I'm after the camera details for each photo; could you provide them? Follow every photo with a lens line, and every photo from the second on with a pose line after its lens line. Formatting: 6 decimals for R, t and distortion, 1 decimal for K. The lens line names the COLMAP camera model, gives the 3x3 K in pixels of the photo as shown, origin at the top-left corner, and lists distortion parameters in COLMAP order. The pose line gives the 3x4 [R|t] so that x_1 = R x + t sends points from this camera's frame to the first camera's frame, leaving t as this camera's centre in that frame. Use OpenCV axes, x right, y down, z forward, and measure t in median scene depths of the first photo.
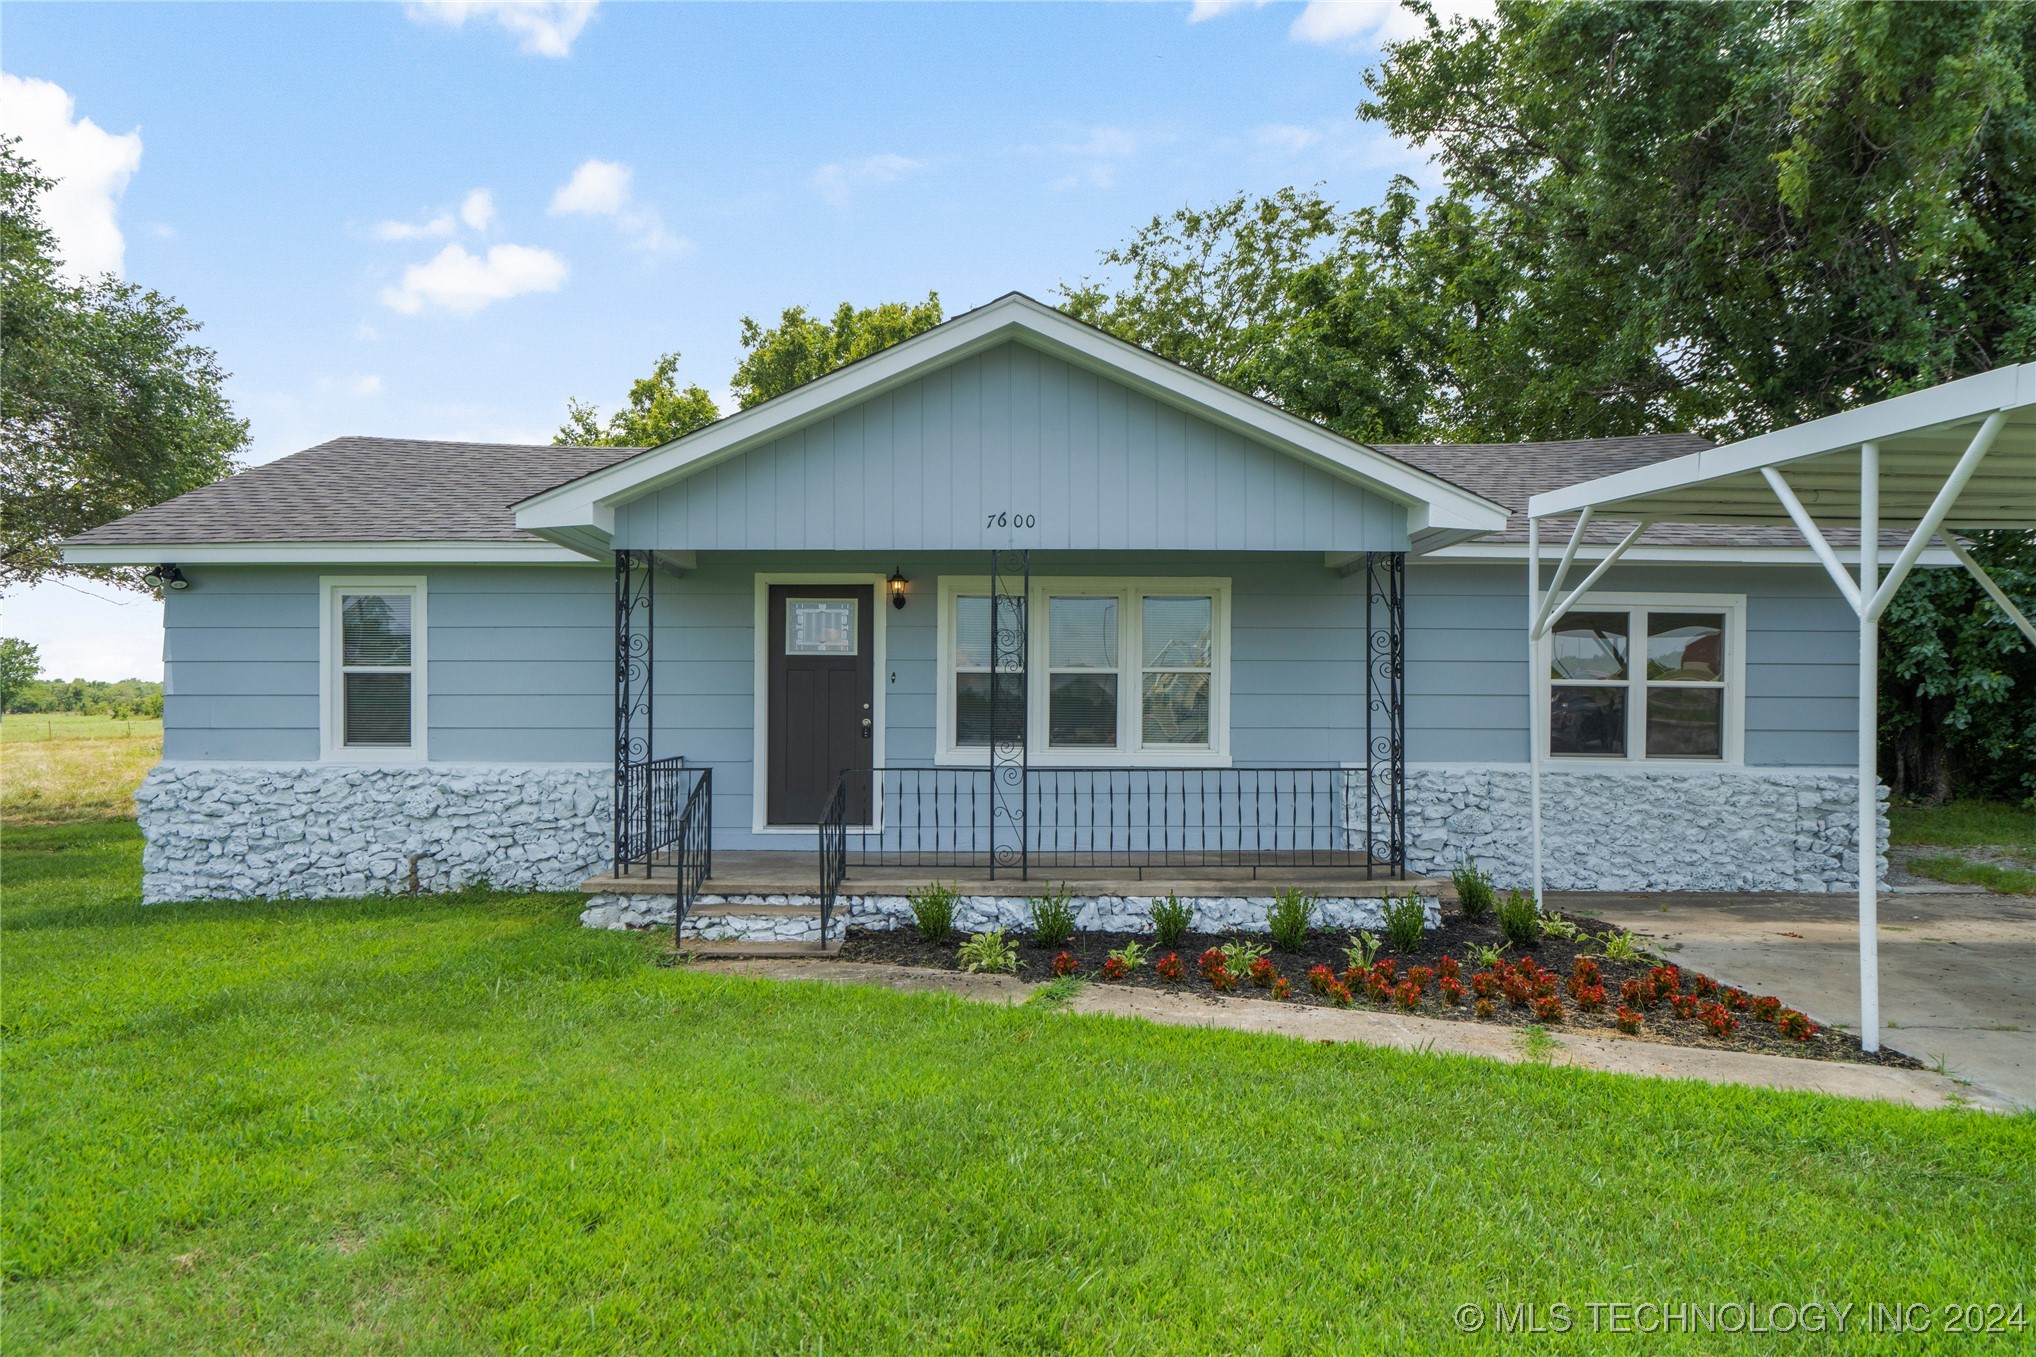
lens RADIAL K [[1273.9, 0, 1011.3], [0, 1273.9, 697.8], [0, 0, 1]] dist [0.010381, -0.000386]
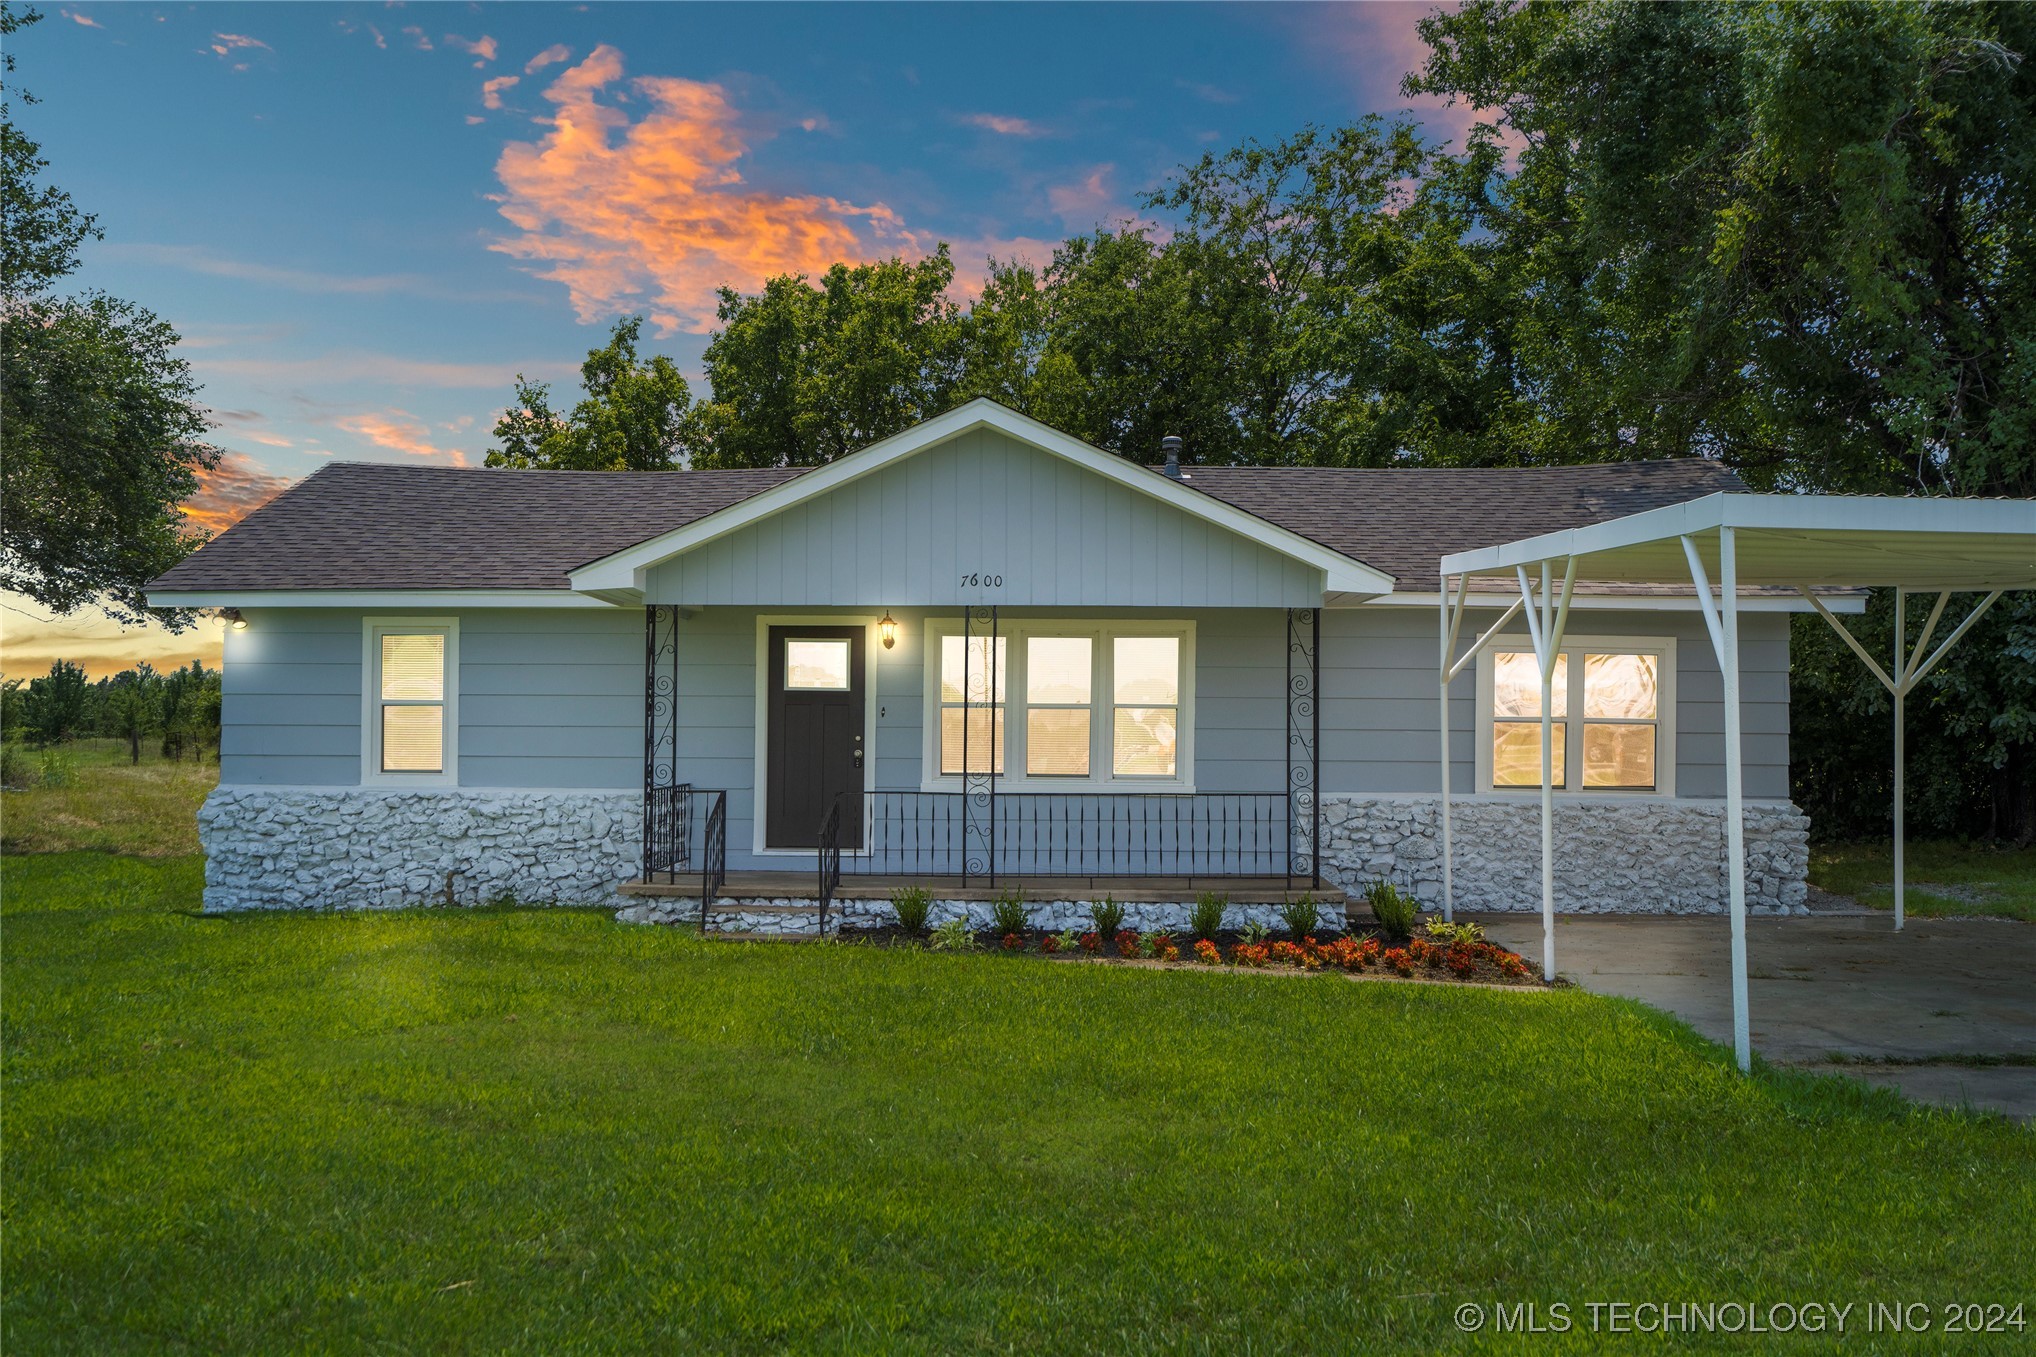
lens RADIAL K [[1972.5, 0, 1018.0], [0, 1972.5, 678.5], [0, 0, 1]] dist [0.001624, 0.008277]
pose [[0.999402, 0.003490, -0.034407, 0.080390], [-0.004279, 0.999729, -0.022893, -0.006205], [0.034318, 0.023026, 0.999146, -0.679085]]
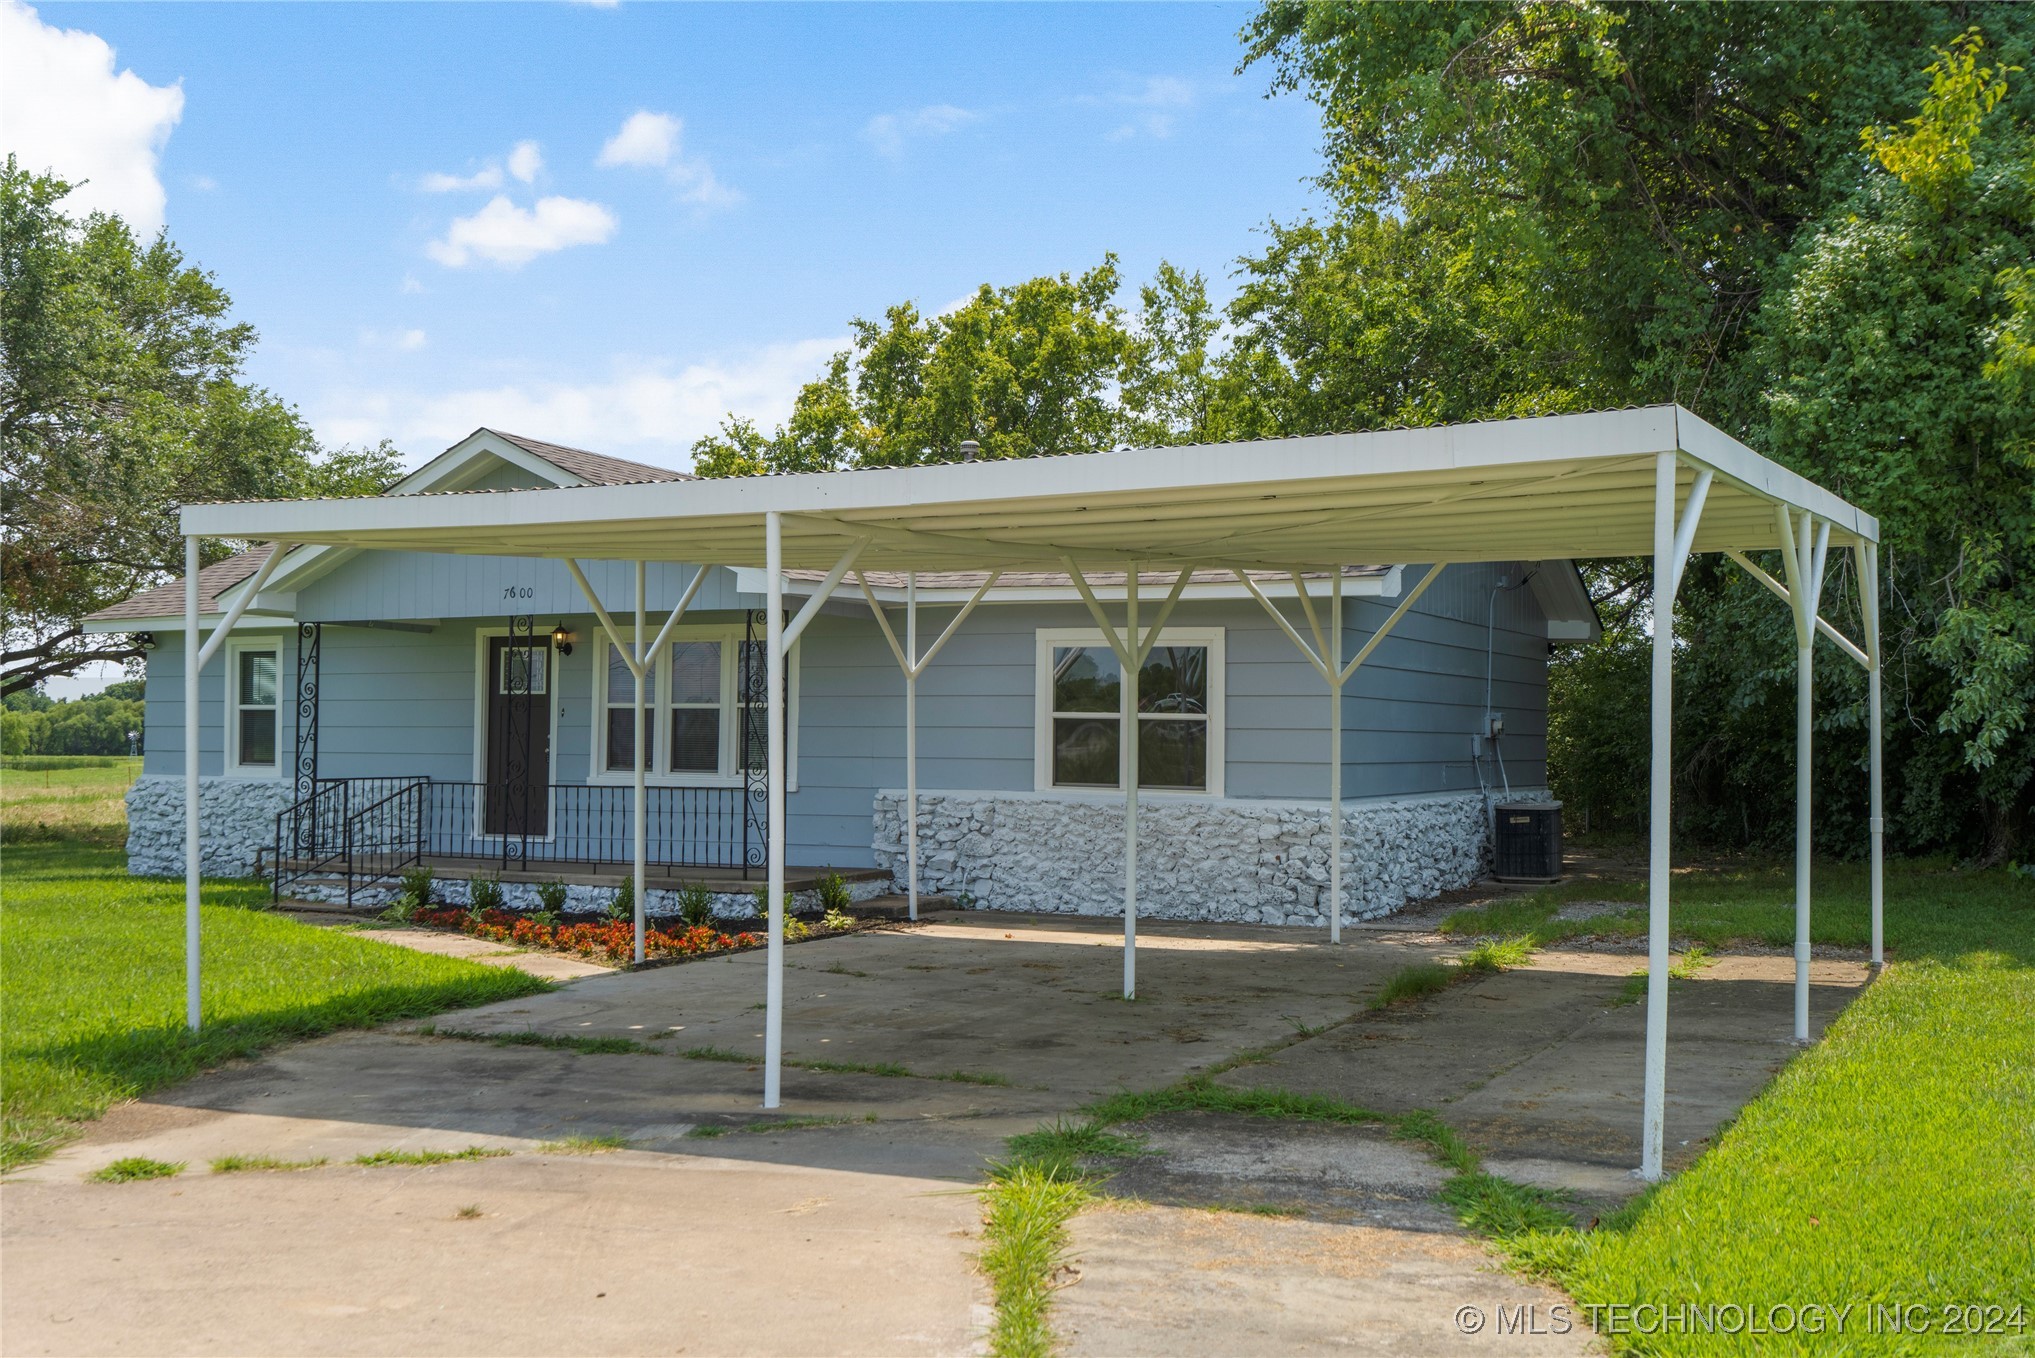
lens RADIAL K [[2005.5, 0, 1017.3], [0, 2005.5, 664.4], [0, 0, 1]] dist [-0.003128, 0.011769]
pose [[0.889207, -0.013774, -0.457298, 1.164341], [-0.001602, 0.999447, -0.033219, 0.001056], [0.457503, 0.030271, 0.888693, -0.487202]]
